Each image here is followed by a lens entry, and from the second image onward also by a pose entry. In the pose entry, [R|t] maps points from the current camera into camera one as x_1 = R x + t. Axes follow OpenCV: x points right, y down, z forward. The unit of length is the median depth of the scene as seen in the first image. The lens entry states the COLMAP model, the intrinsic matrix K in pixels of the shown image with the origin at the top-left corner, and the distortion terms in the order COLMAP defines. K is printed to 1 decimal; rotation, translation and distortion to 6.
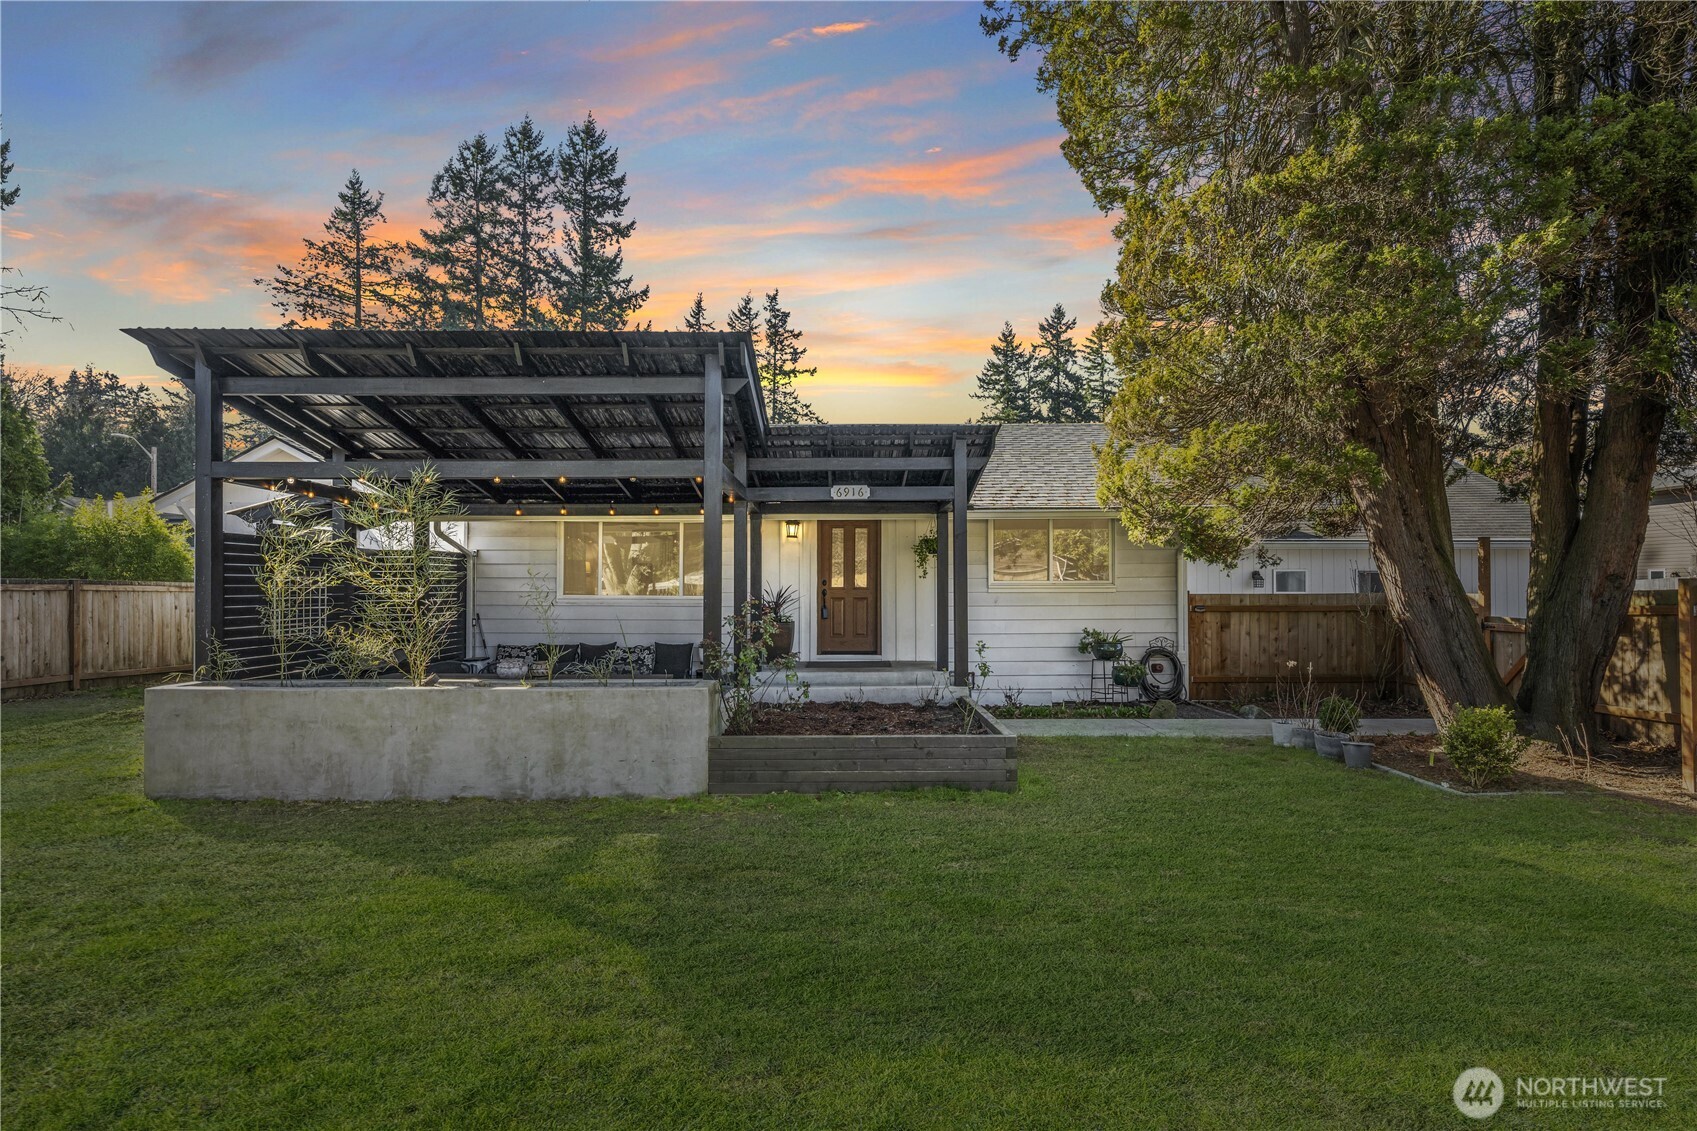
lens RADIAL K [[817.1, 0, 849.1], [0, 817.1, 569.0], [0, 0, 1]] dist [0.000882, -0.000066]
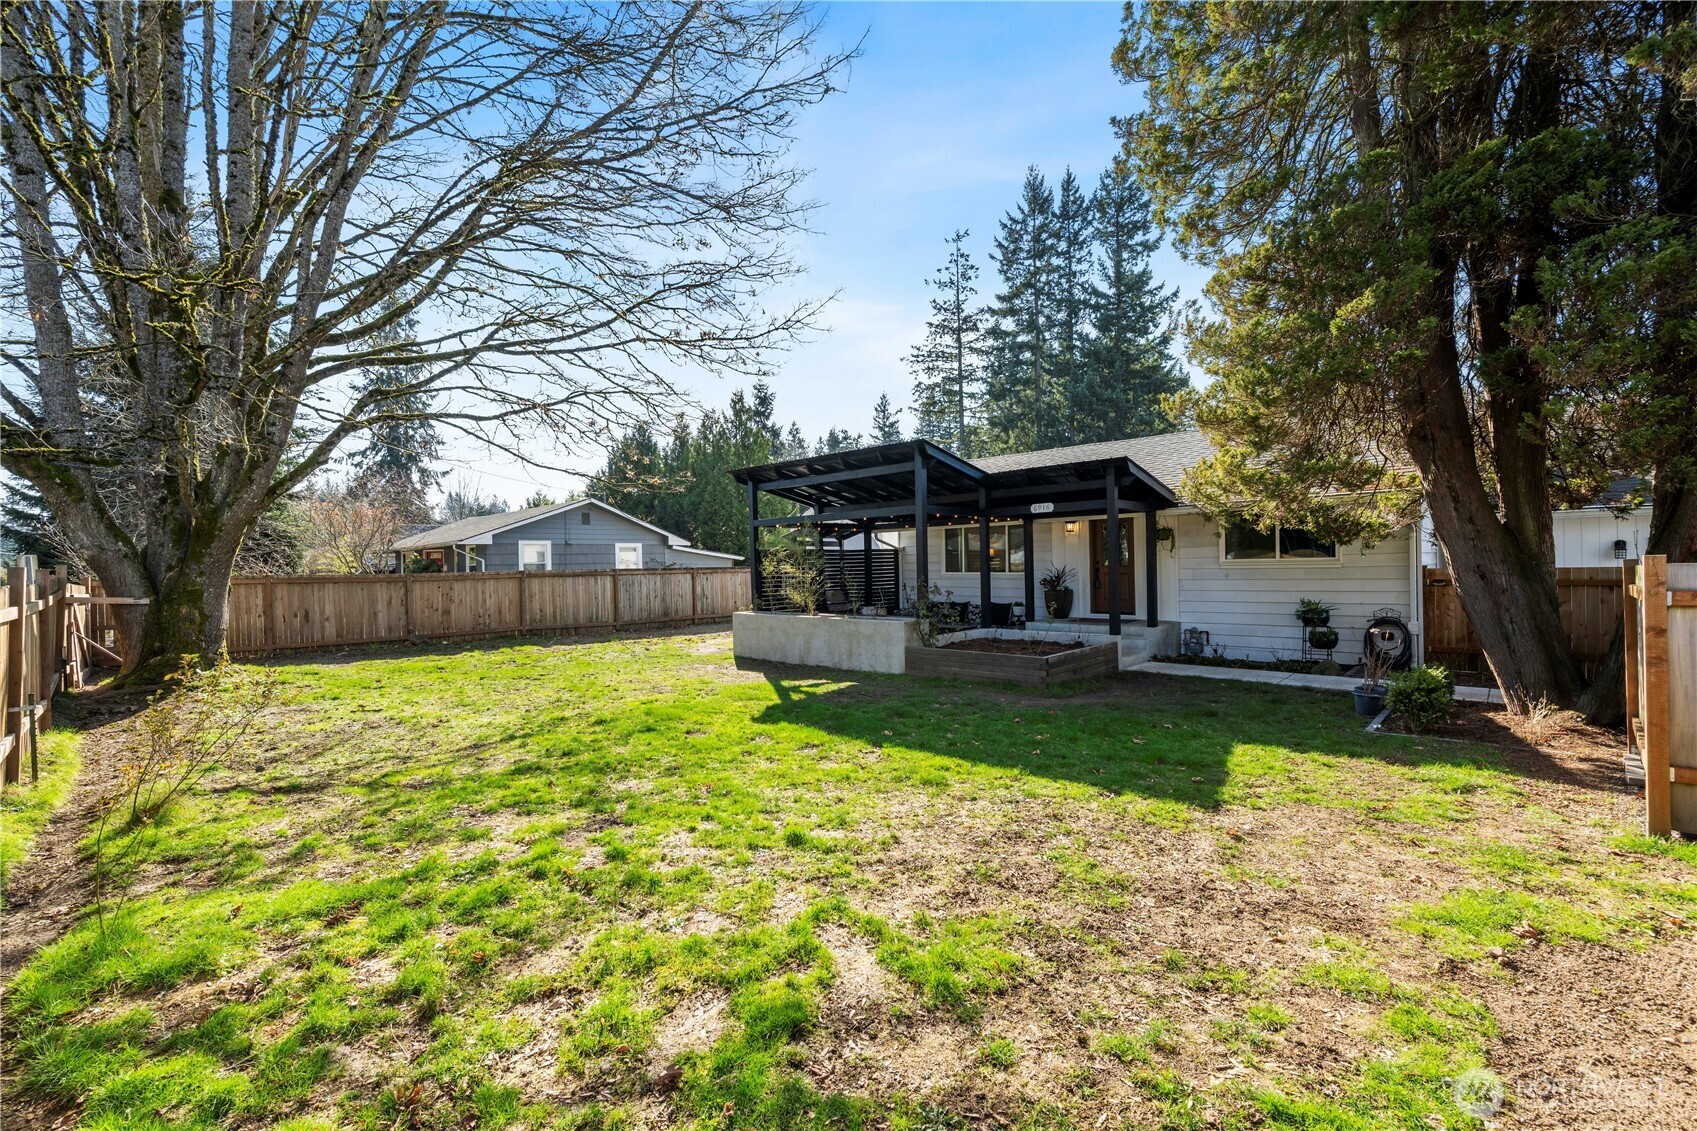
lens RADIAL K [[748.1, 0, 847.8], [0, 748.1, 565.8], [0, 0, 1]] dist [-0.000319, -0.000030]
pose [[0.713067, -0.010040, -0.701024, 0.155692], [0.035571, 0.999128, 0.021873, -0.005757], [0.700193, -0.040533, 0.712802, -0.061099]]
